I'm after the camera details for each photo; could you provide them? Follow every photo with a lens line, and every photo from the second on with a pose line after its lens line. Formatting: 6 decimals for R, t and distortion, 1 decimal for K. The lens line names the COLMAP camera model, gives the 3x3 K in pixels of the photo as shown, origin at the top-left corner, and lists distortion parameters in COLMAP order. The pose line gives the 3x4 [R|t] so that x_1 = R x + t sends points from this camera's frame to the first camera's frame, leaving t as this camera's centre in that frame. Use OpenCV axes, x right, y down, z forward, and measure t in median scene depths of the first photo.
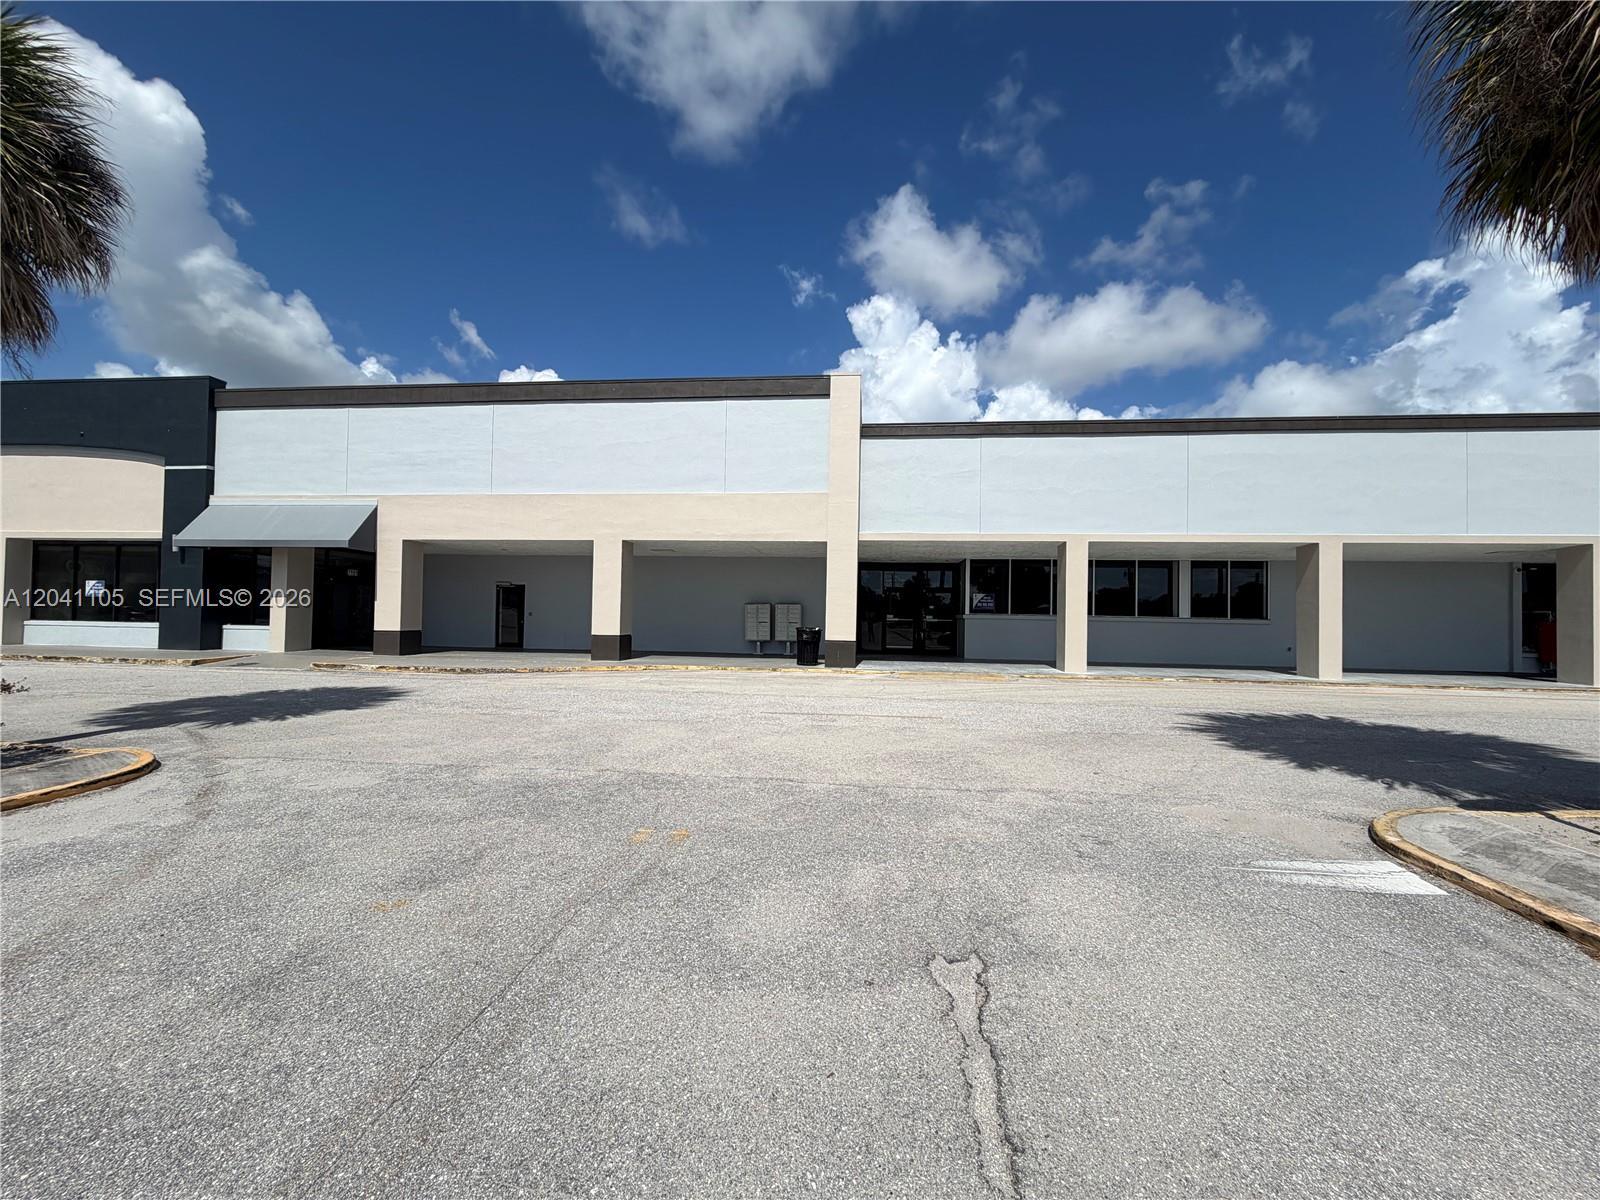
lens RADIAL K [[634.5, 0, 800.0], [0, 634.5, 600.0], [0, 0, 1]] dist [0.001154, -0.000077]
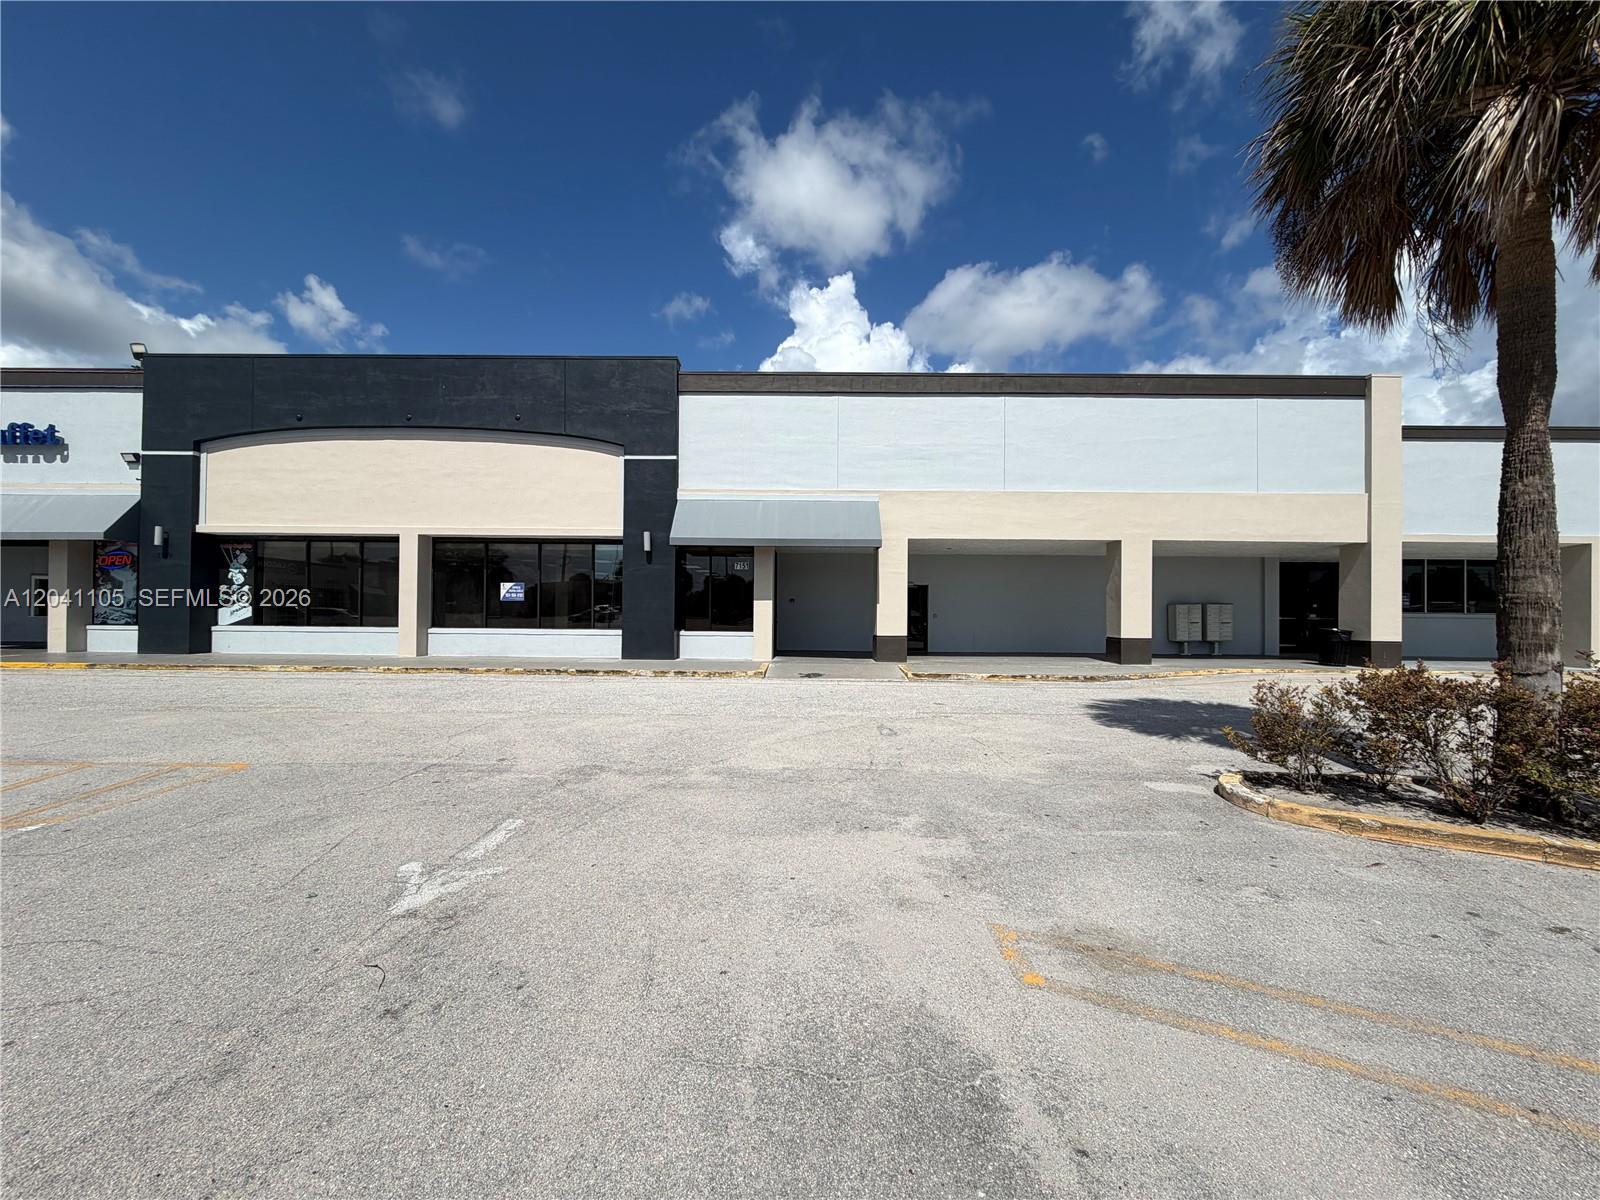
lens RADIAL K [[634.5, 0, 800.0], [0, 634.5, 600.0], [0, 0, 1]] dist [0.001154, -0.000077]
pose [[0.995320, -0.005577, 0.096471, -0.907058], [0.004717, 0.999947, 0.009143, -0.014424], [-0.096517, -0.008646, 0.995294, 0.086037]]
